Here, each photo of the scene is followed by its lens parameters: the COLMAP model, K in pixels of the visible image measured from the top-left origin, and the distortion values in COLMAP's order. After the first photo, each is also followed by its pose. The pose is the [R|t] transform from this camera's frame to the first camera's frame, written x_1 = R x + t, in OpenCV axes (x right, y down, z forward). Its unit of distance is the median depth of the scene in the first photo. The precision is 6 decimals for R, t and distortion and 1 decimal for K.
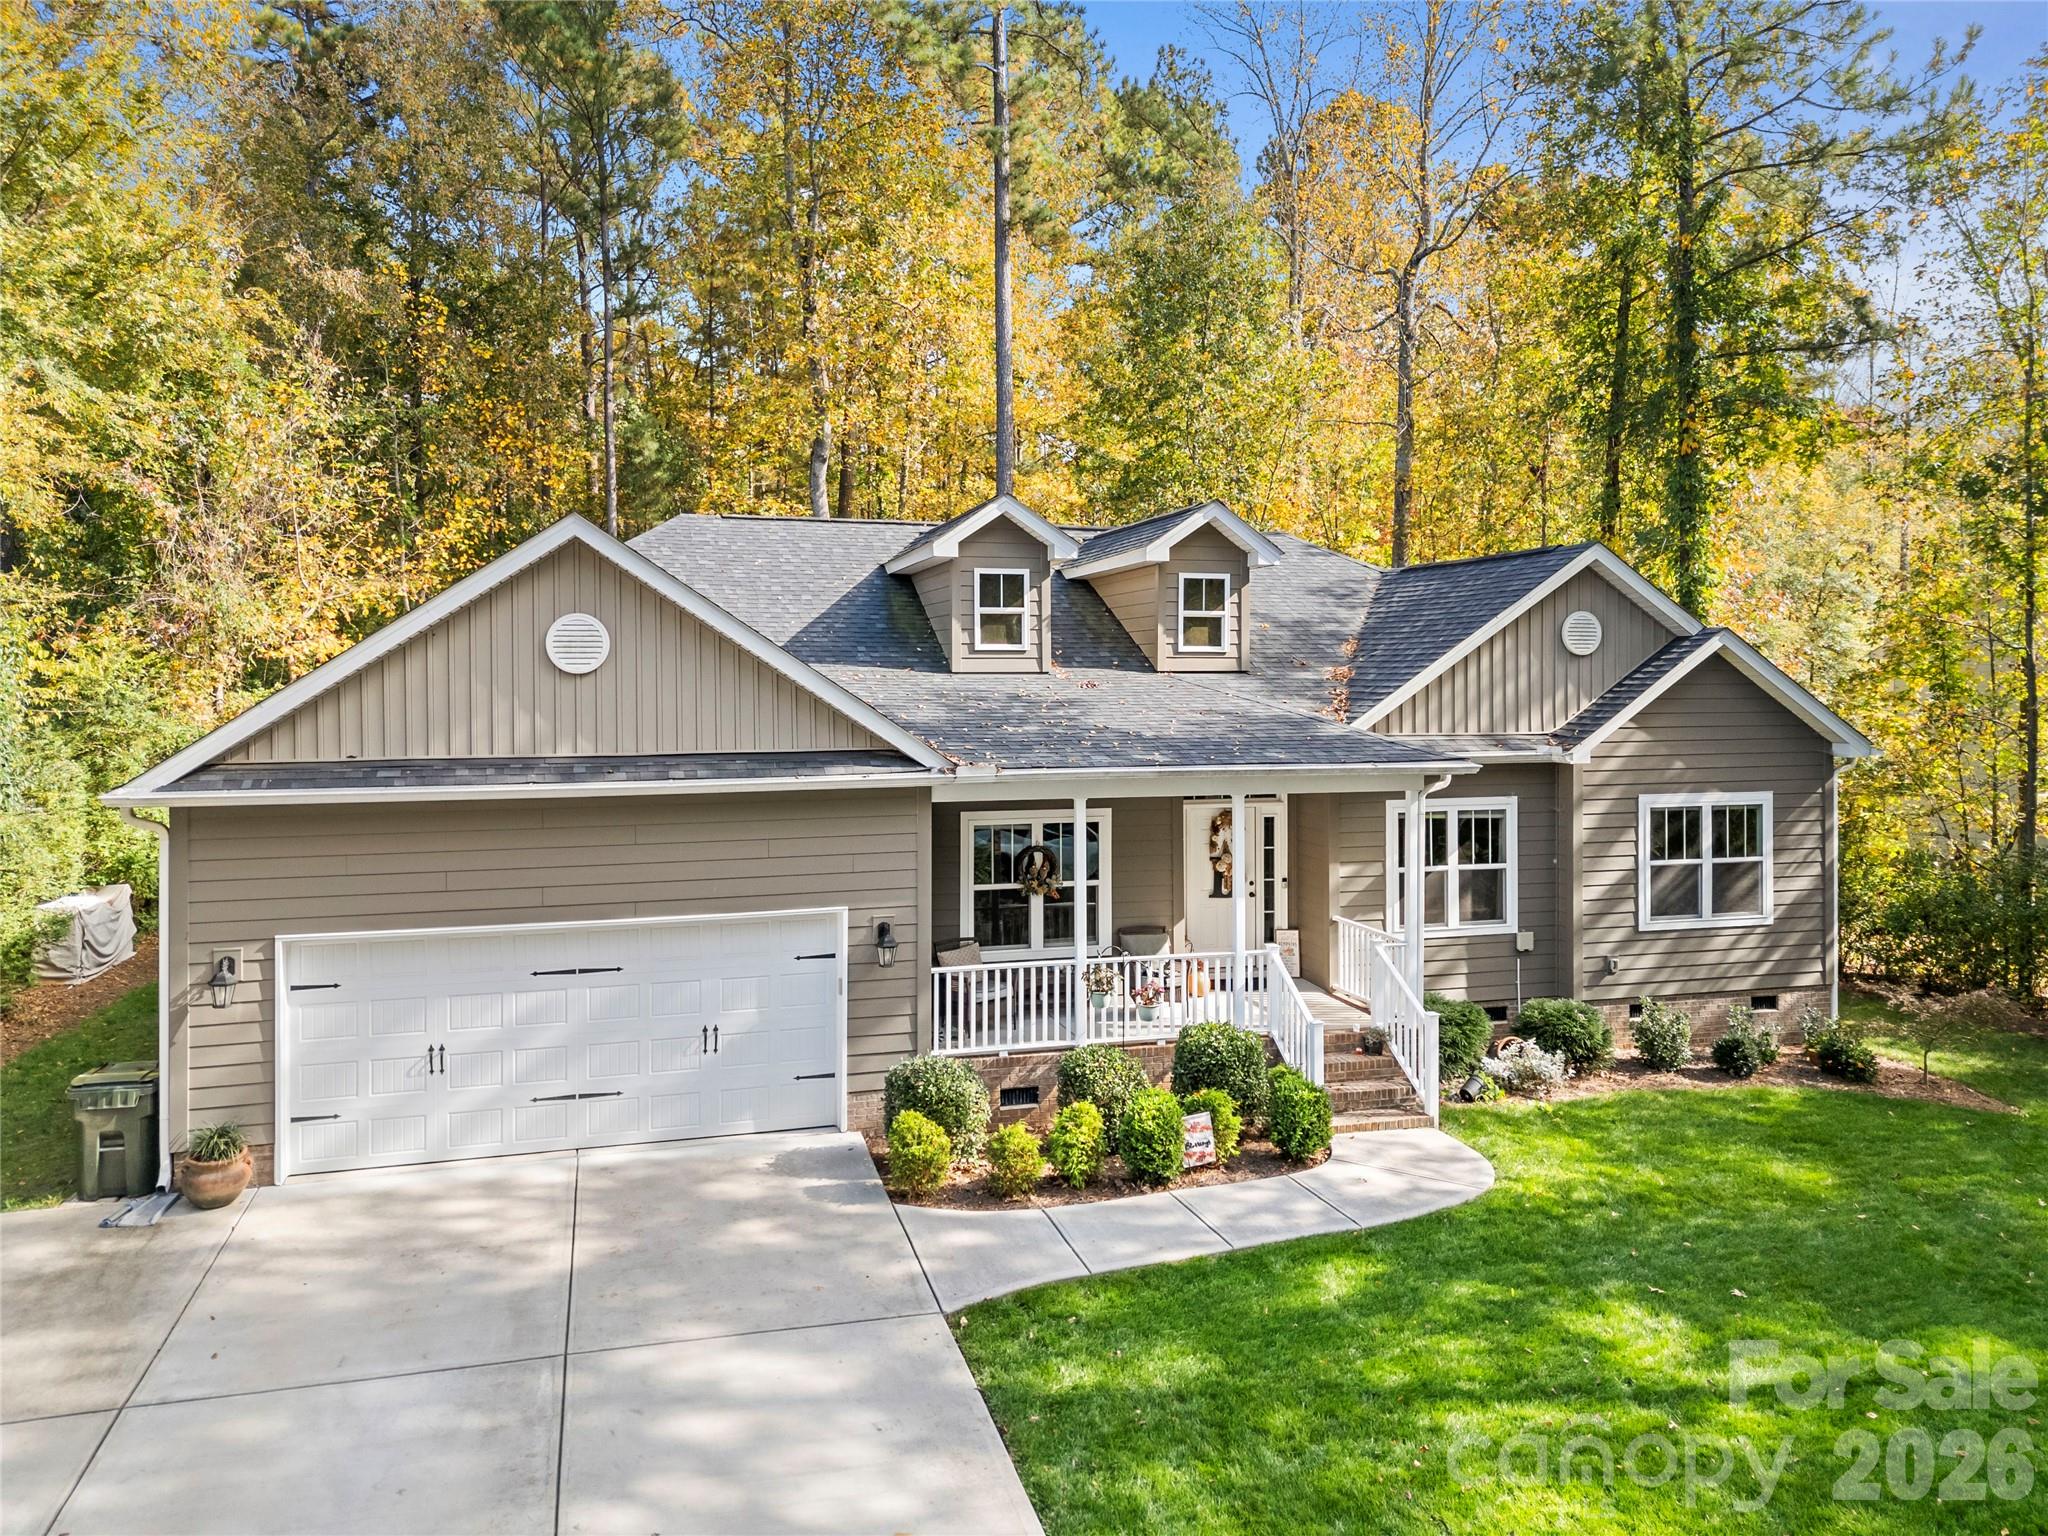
lens RADIAL K [[1434.4, 0, 1024.0], [0, 1434.4, 768.0], [0, 0, 1]] dist [0.056008, -0.035956]
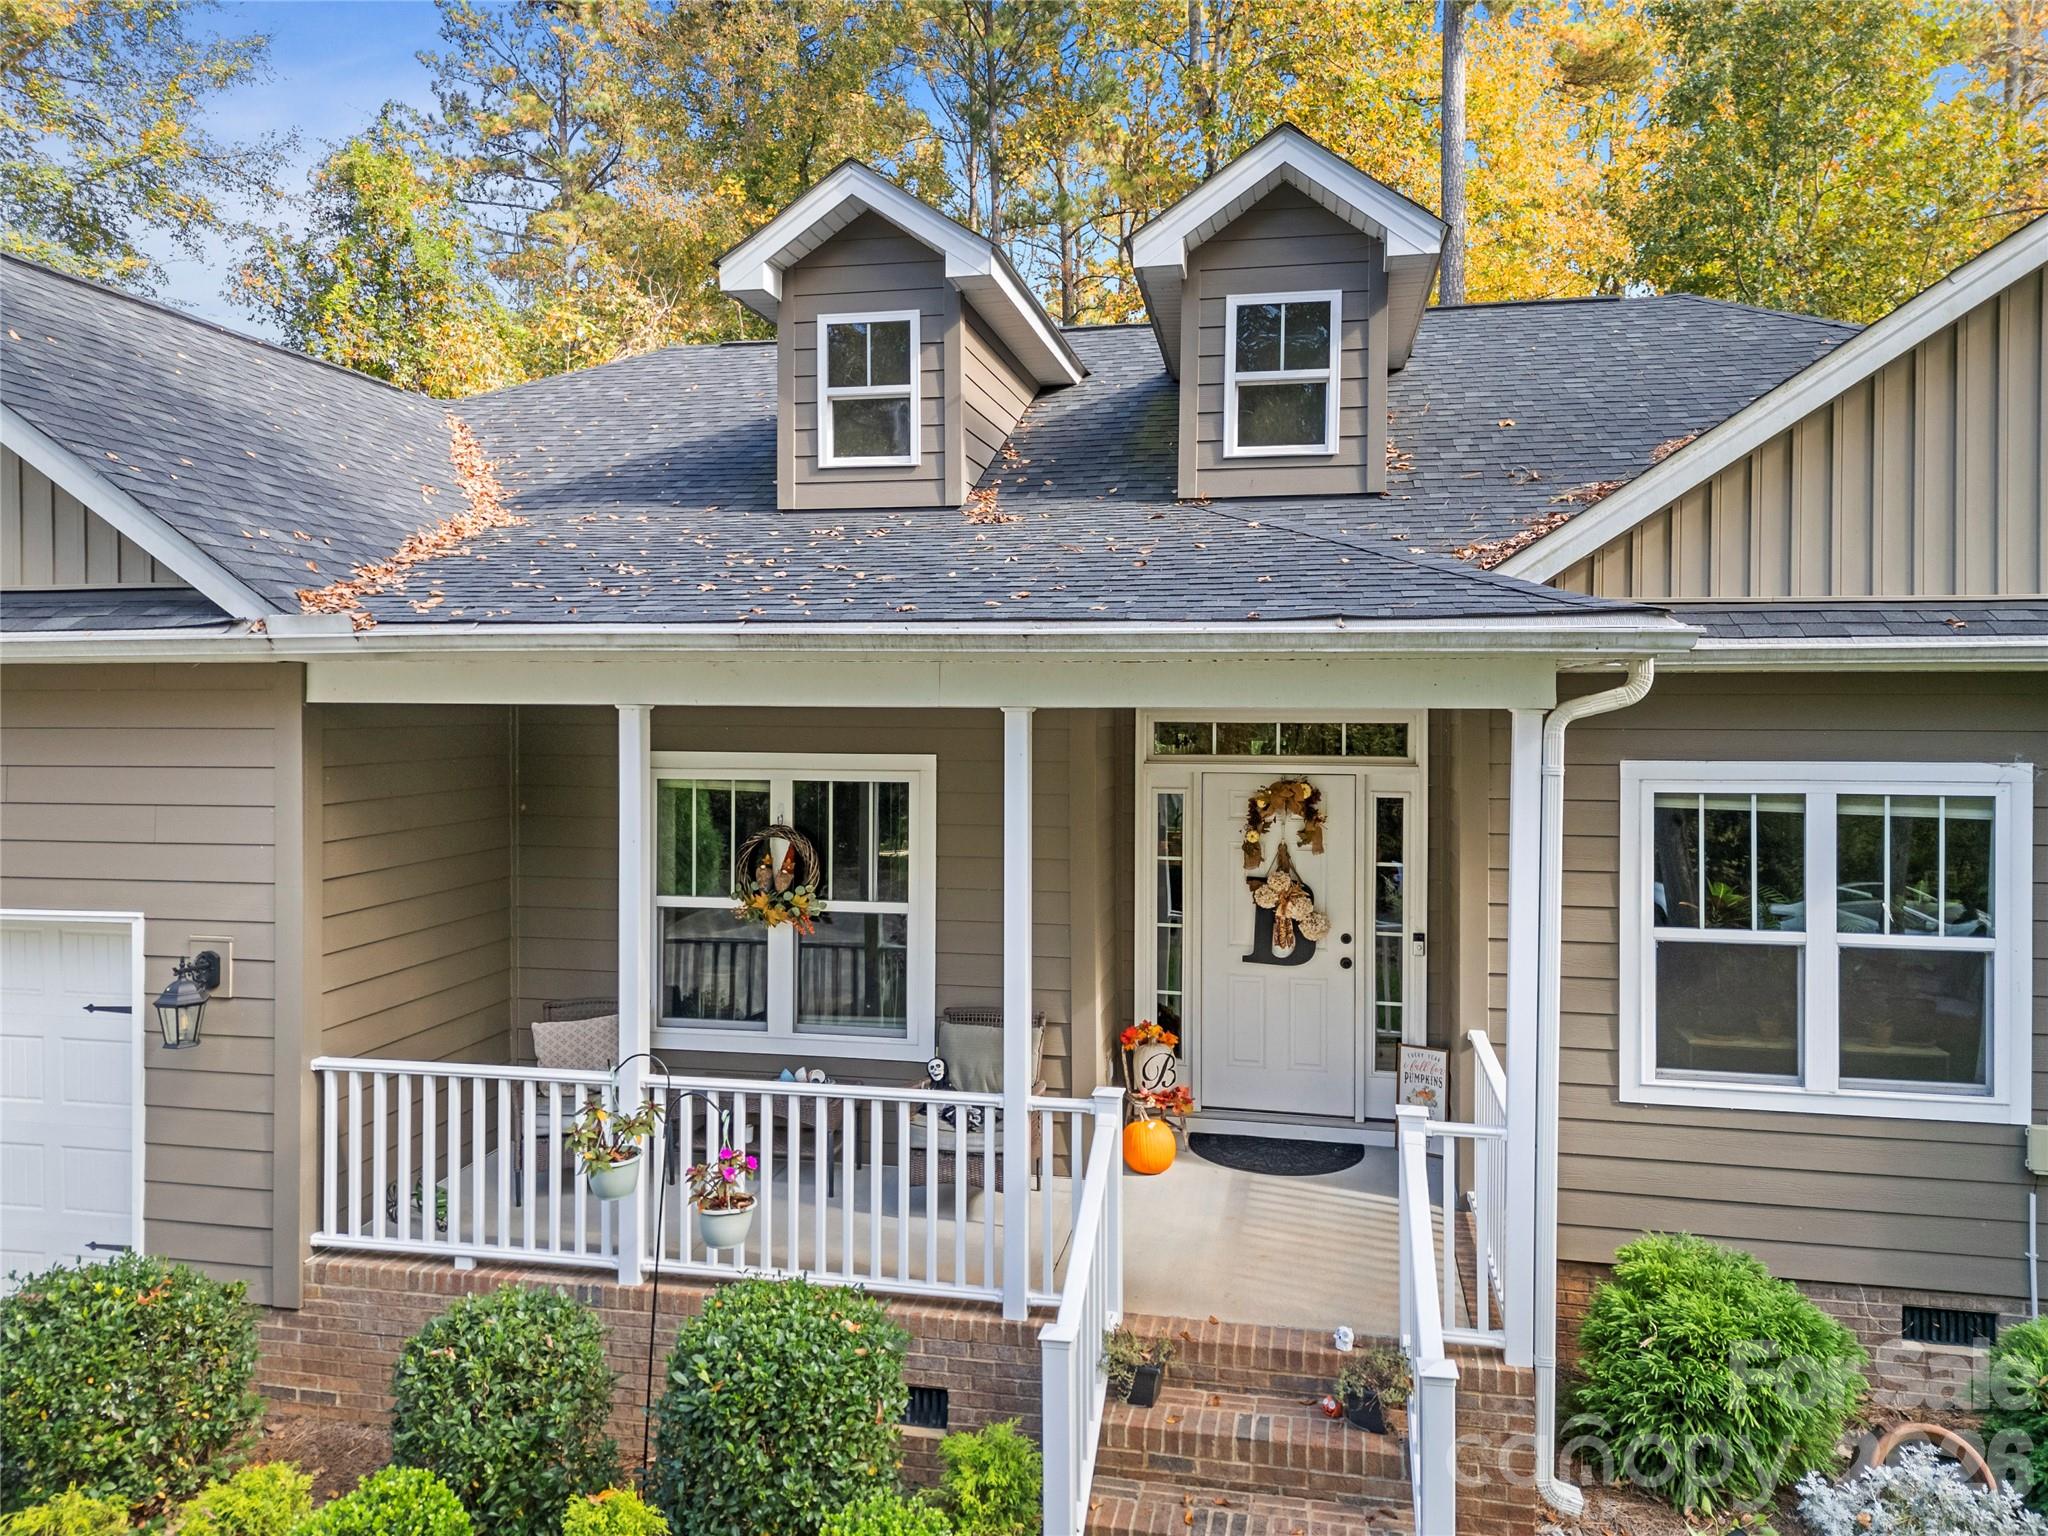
lens RADIAL K [[1443.8, 0, 1003.7], [0, 1443.8, 762.5], [0, 0, 1]] dist [0.007794, 0.000333]
pose [[0.889101, 0.025831, -0.456982, 0.274753], [-0.034519, 0.999347, -0.010671, 0.032207], [0.456408, 0.025262, 0.889412, 0.538064]]
